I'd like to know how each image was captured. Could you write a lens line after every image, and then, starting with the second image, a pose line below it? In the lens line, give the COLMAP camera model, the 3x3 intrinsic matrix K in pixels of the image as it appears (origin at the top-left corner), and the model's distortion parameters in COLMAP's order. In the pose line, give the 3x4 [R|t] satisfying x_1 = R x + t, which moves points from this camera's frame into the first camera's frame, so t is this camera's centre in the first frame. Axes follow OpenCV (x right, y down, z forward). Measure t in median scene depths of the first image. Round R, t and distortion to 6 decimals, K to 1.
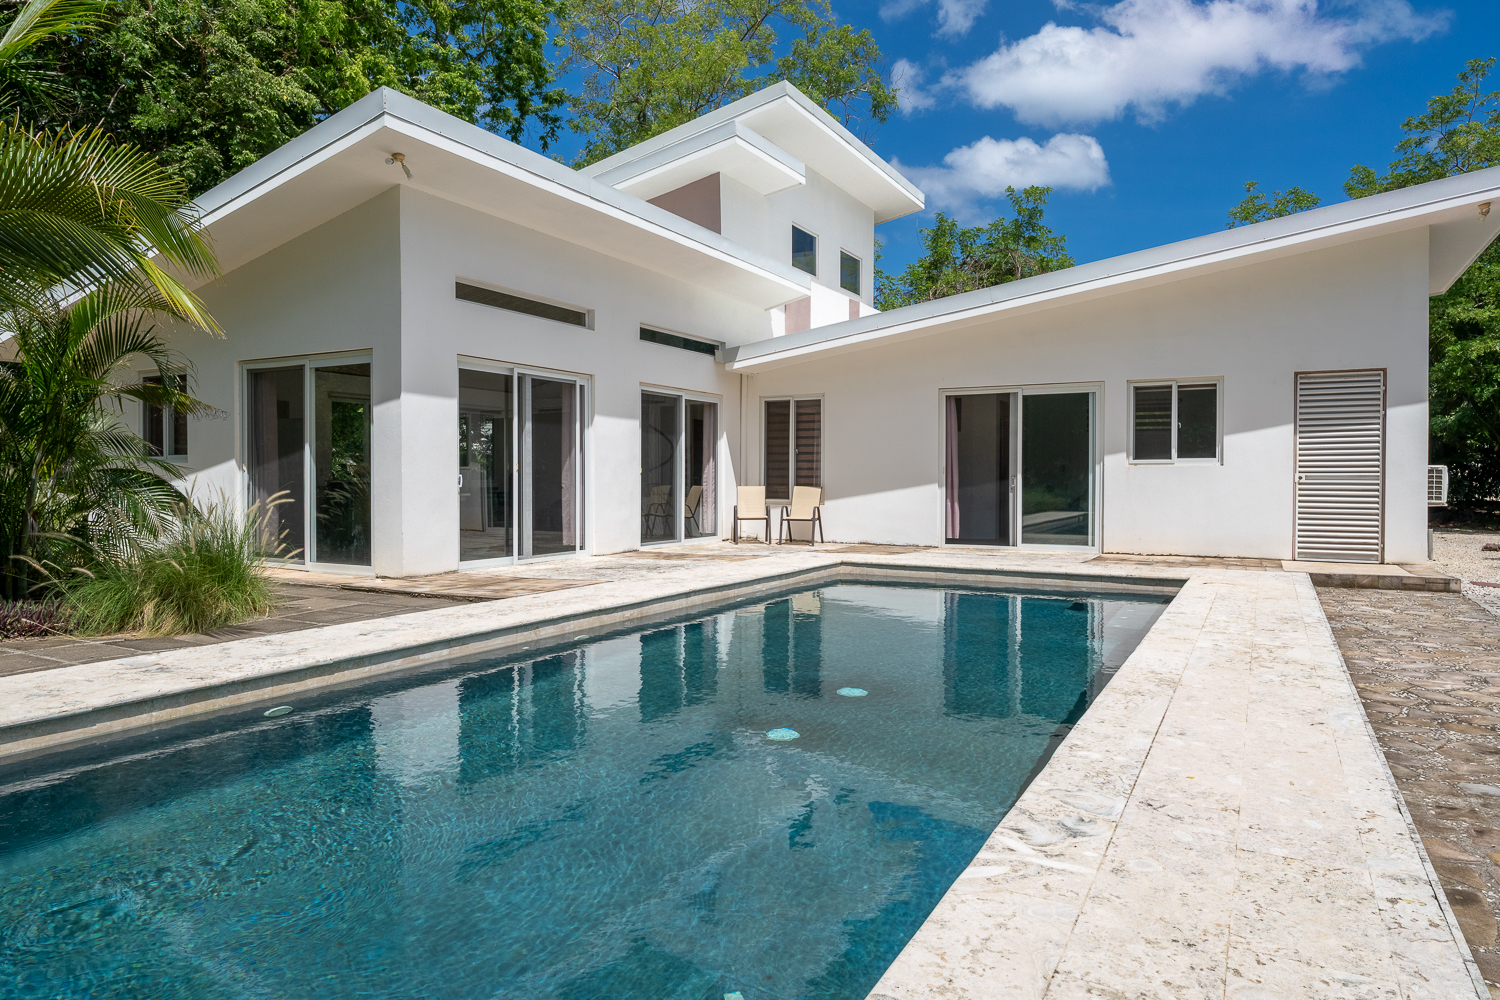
lens RADIAL K [[930.9, 0, 751.4], [0, 930.9, 478.6], [0, 0, 1]] dist [0.001608, -0.000459]
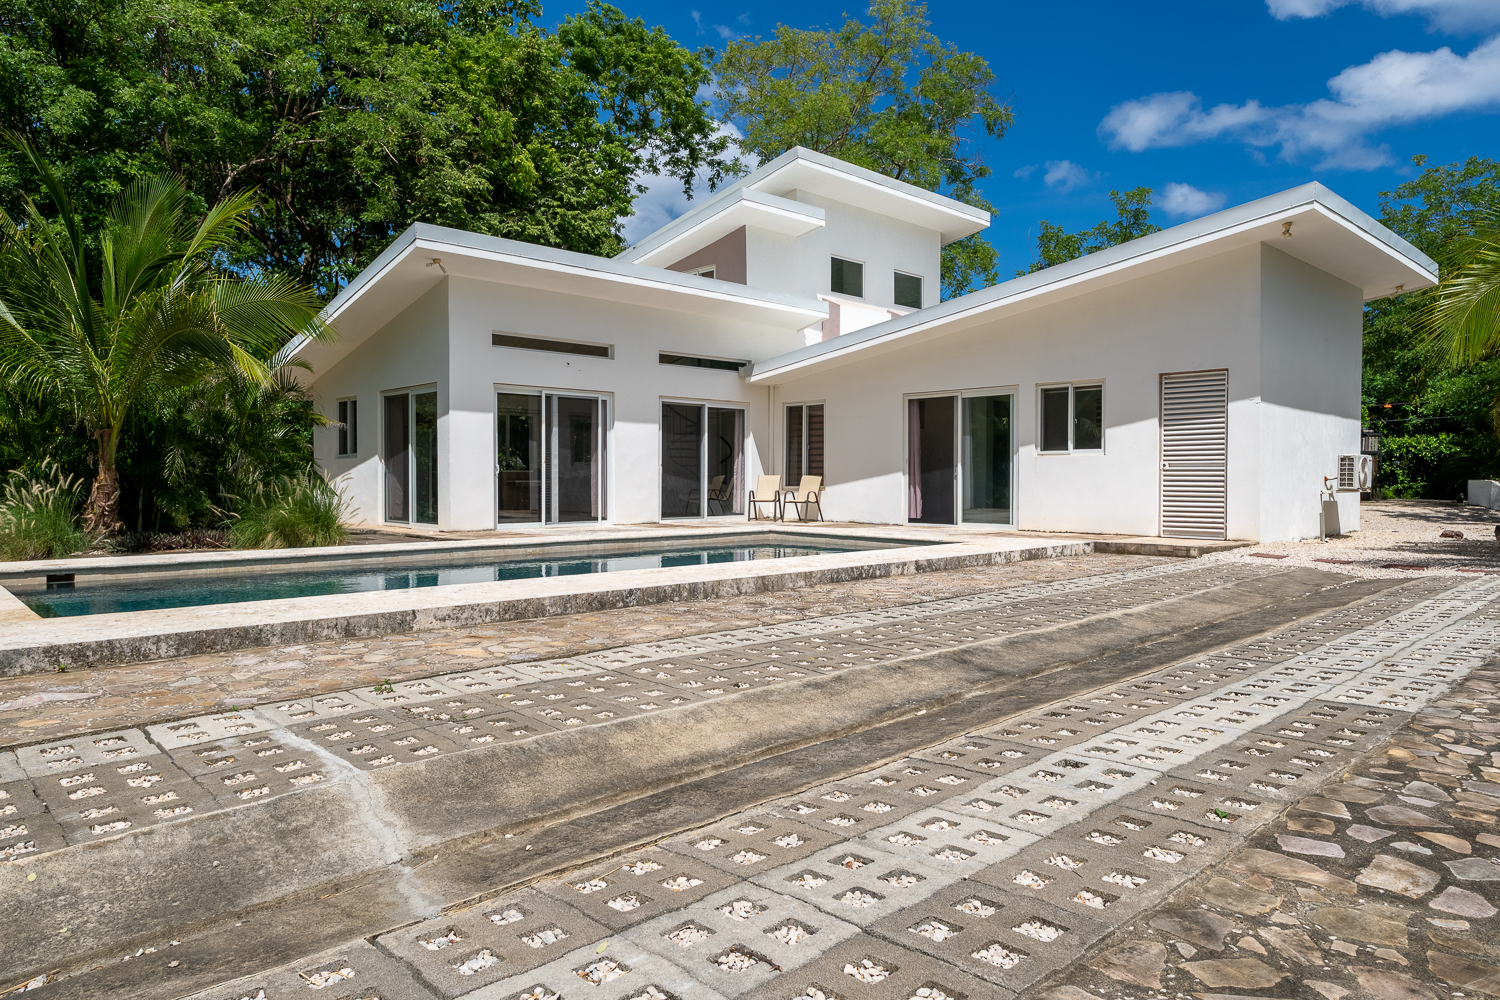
lens RADIAL K [[930.9, 0, 751.4], [0, 930.9, 478.6], [0, 0, 1]] dist [0.001608, -0.000459]
pose [[0.955740, -0.000161, -0.294212, 0.392296], [0.000669, 0.999998, 0.001626, 0.012135], [0.294212, -0.001750, 0.955739, -0.225212]]
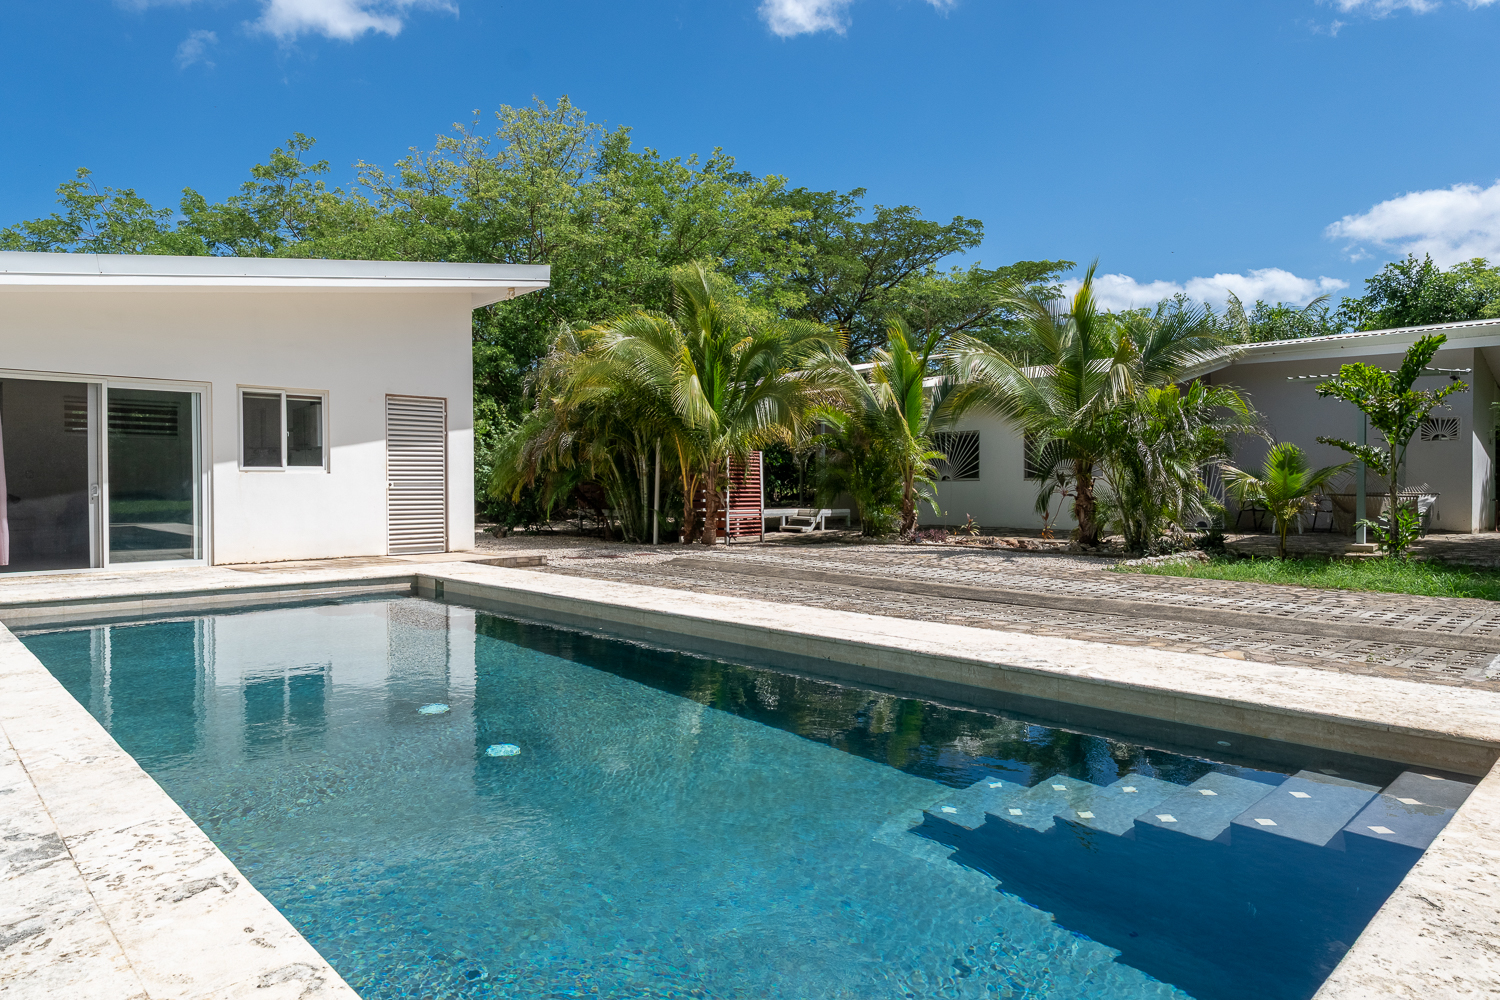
lens RADIAL K [[926.4, 0, 750.7], [0, 926.4, 497.4], [0, 0, 1]] dist [-0.003180, -0.005481]
pose [[0.279003, -0.014168, 0.960186, -0.359352], [0.003296, 0.999899, 0.013796, 0.000099], [-0.960285, -0.000685, 0.279022, 0.211794]]
